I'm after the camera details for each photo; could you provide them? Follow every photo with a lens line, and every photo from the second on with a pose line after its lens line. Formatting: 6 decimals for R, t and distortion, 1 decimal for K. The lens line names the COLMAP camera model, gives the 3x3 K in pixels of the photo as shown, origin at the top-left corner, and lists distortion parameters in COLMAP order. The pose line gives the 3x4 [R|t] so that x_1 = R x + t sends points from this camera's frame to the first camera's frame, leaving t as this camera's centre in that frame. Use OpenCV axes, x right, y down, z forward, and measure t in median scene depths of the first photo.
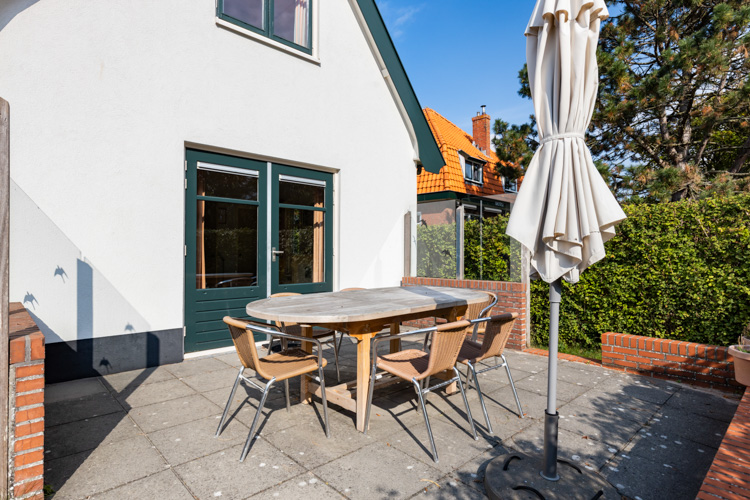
lens RADIAL K [[421.7, 0, 371.7], [0, 421.7, 252.4], [0, 0, 1]] dist [0.000088, 0.002298]
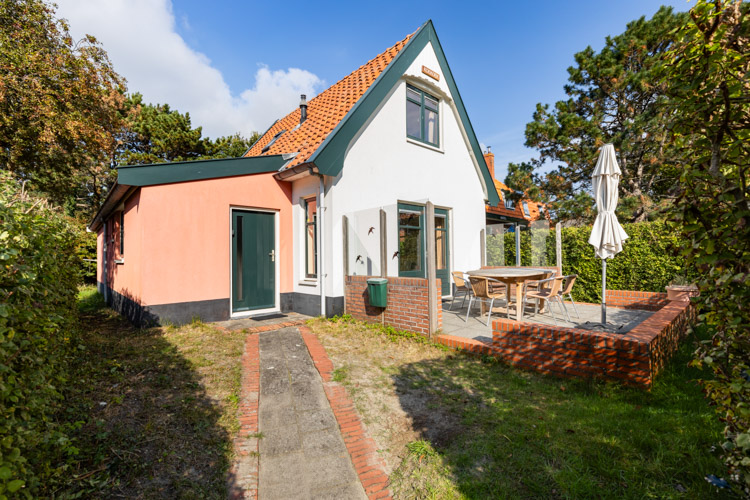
lens RADIAL K [[338.9, 0, 374.6], [0, 338.9, 251.6], [0, 0, 1]] dist [0.000665, -0.000552]
pose [[0.999589, -0.017553, -0.022664, -0.456361], [0.017301, 0.999787, -0.011256, 0.006407], [0.022857, 0.010859, 0.999680, -0.579586]]
